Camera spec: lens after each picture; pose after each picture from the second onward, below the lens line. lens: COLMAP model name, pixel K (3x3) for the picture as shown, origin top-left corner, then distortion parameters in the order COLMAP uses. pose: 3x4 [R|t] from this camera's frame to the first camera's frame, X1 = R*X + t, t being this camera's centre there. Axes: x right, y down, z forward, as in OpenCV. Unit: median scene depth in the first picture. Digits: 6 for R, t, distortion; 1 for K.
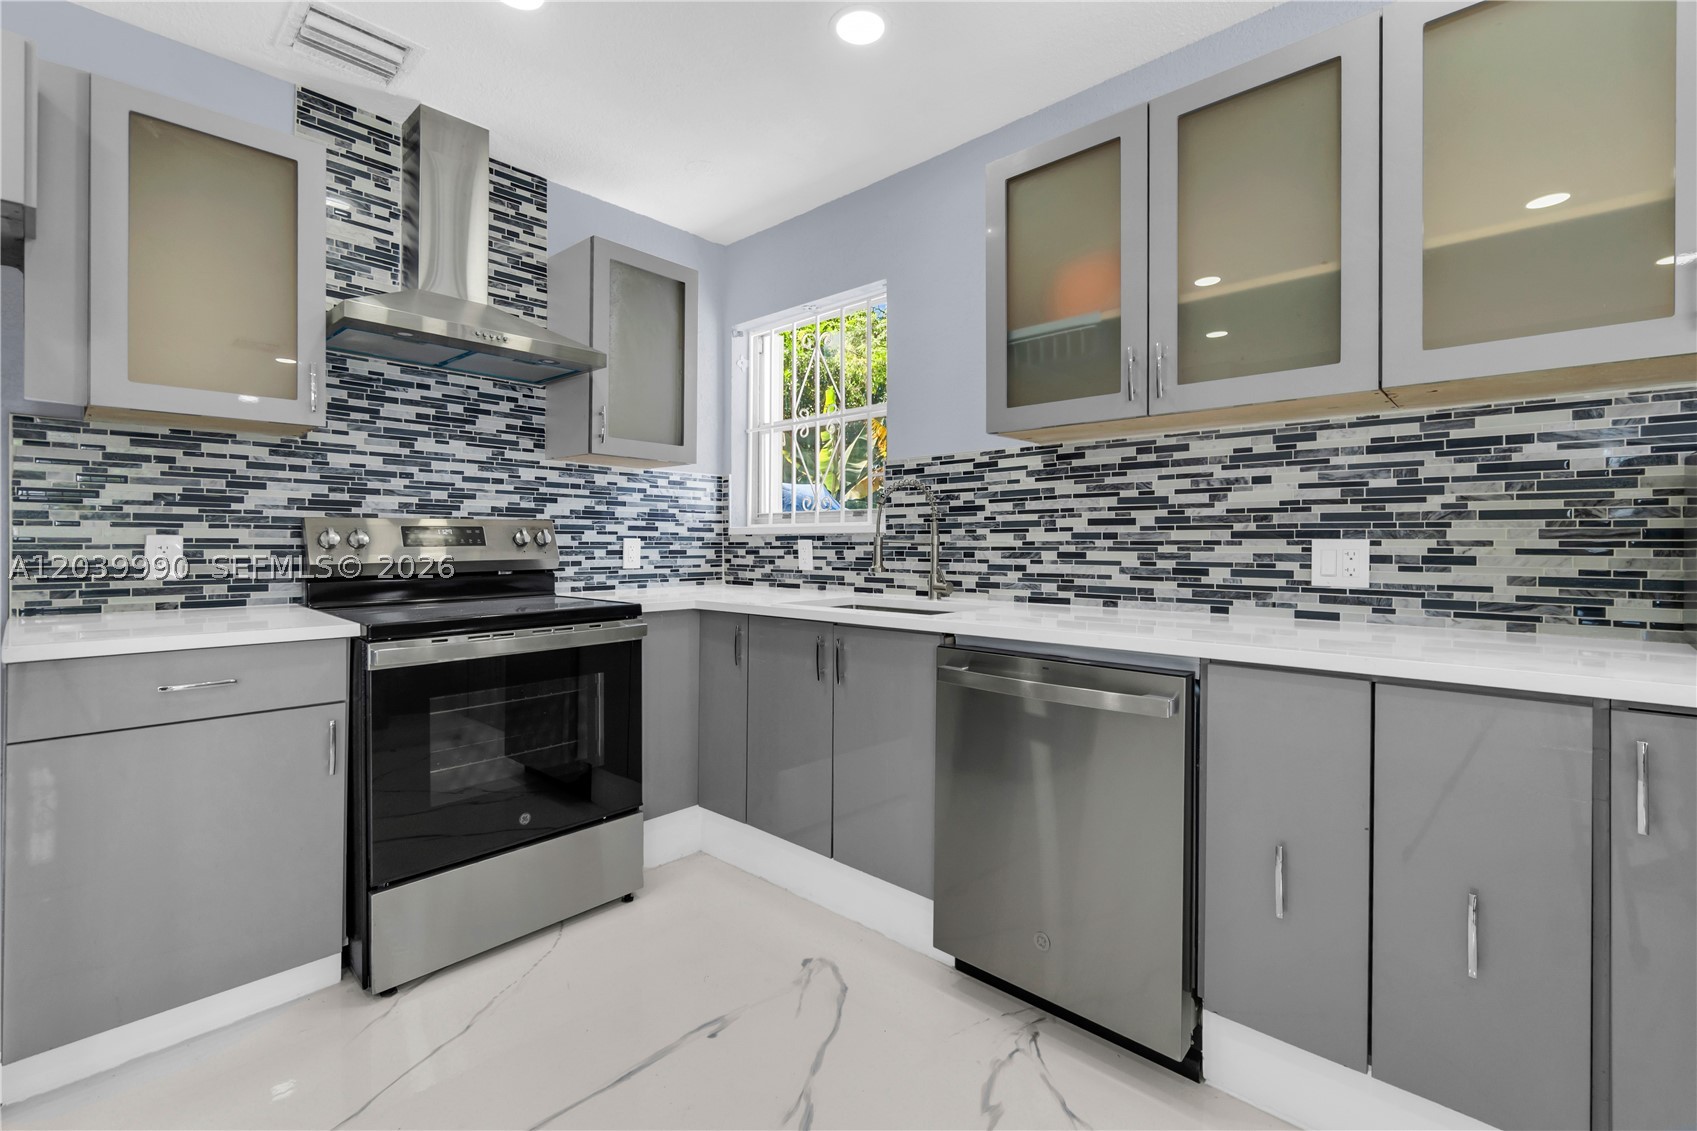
lens RADIAL K [[749.4, 0, 840.6], [0, 749.4, 543.5], [0, 0, 1]] dist [-0.001653, 0.000381]
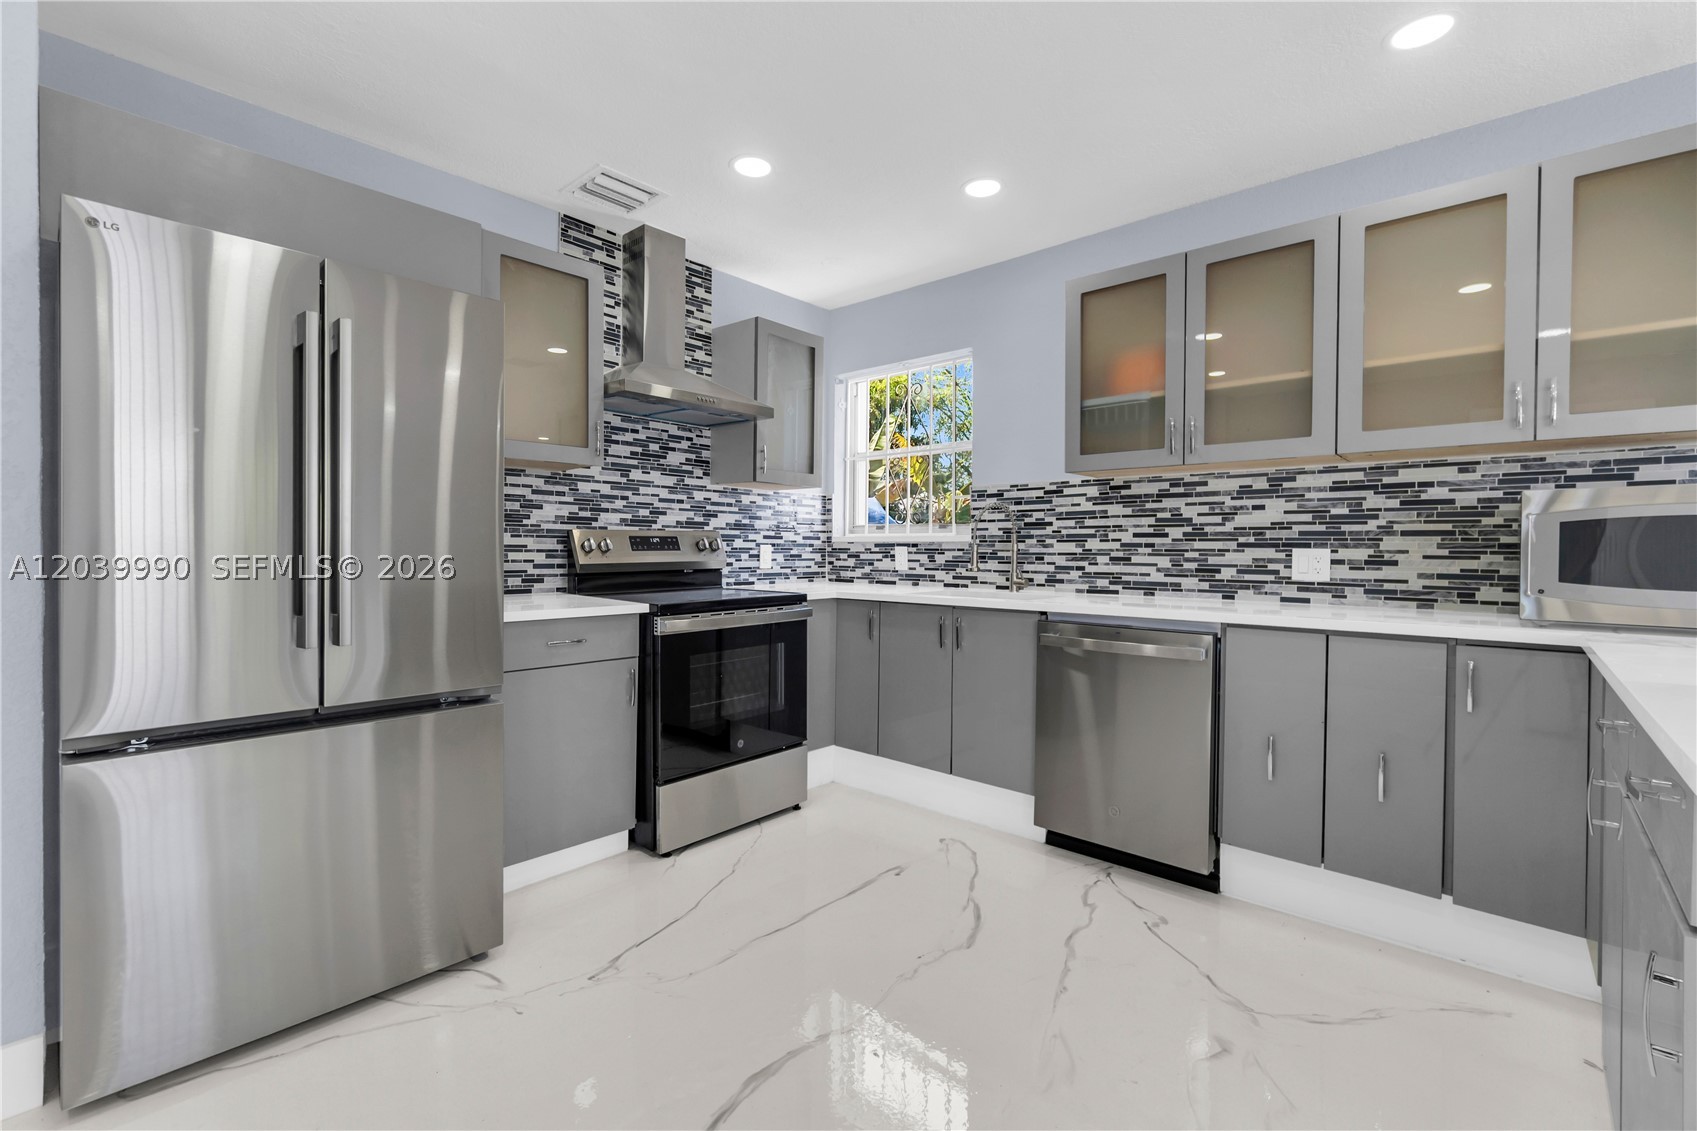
lens RADIAL K [[743.0, 0, 841.1], [0, 743.0, 557.8], [0, 0, 1]] dist [-0.000143, 0.000144]
pose [[0.999854, 0.003439, 0.016709, -0.229167], [-0.003652, 0.999912, 0.012737, -0.002039], [-0.016663, -0.012796, 0.999779, -0.362288]]
